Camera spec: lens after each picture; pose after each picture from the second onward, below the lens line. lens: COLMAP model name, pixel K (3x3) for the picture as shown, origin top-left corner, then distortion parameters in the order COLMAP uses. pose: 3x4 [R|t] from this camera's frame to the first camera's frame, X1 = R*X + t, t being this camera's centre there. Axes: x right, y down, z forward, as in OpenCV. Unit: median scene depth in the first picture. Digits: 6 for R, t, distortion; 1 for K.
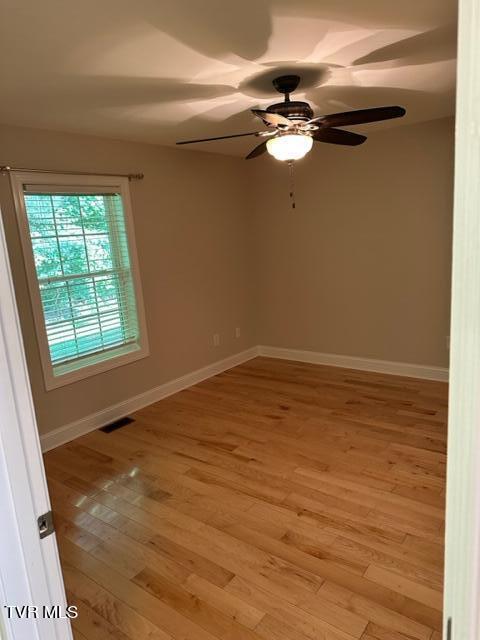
lens RADIAL K [[451.2, 0, 240.0], [0, 451.2, 320.0], [0, 0, 1]] dist [0.108386, -0.137407]
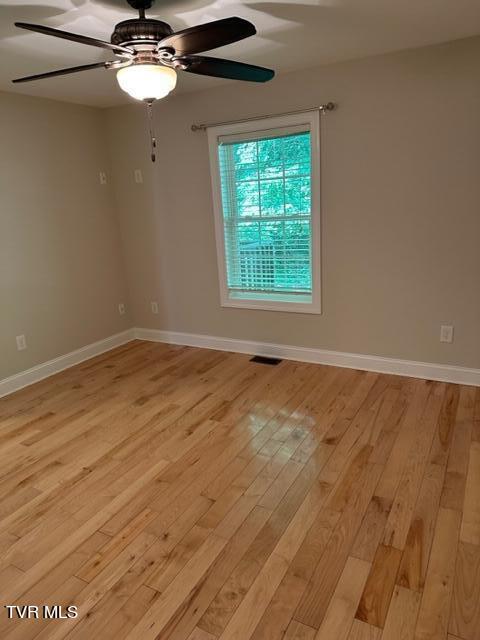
lens RADIAL K [[451.2, 0, 240.0], [0, 451.2, 320.0], [0, 0, 1]] dist [0.108386, -0.137407]
pose [[0.147032, 0.326580, -0.933663, 0.793373], [-0.149160, 0.940448, 0.305464, -0.206384], [0.977821, 0.094352, 0.186988, 0.836748]]
